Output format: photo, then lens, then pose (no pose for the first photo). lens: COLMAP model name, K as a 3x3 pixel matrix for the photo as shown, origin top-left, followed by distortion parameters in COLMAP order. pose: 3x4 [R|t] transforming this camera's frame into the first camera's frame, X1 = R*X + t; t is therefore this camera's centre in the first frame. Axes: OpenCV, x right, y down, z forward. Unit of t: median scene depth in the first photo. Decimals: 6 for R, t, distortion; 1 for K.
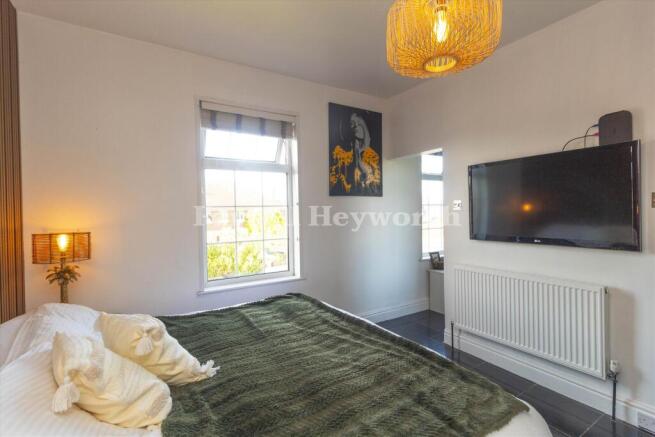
lens RADIAL K [[307.2, 0, 327.5], [0, 307.2, 218.5], [0, 0, 1]] dist [-0.000453, -0.000254]
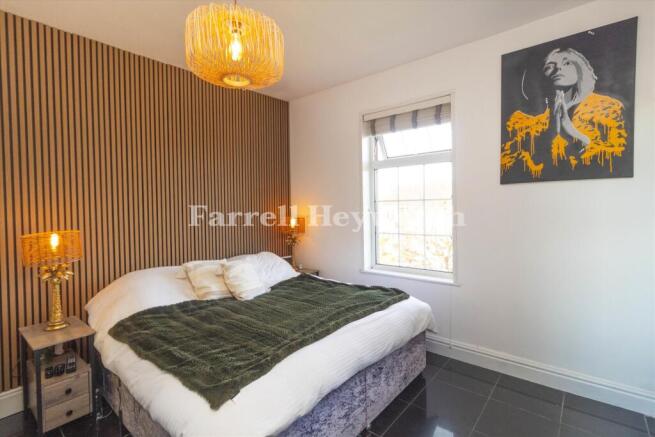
lens RADIAL K [[307.2, 0, 327.5], [0, 307.2, 218.5], [0, 0, 1]] dist [-0.000453, -0.000254]
pose [[0.322220, 0.046447, -0.945525, 0.558550], [-0.014110, 0.998920, 0.044261, -0.018167], [0.946560, -0.000920, 0.322527, 0.363531]]
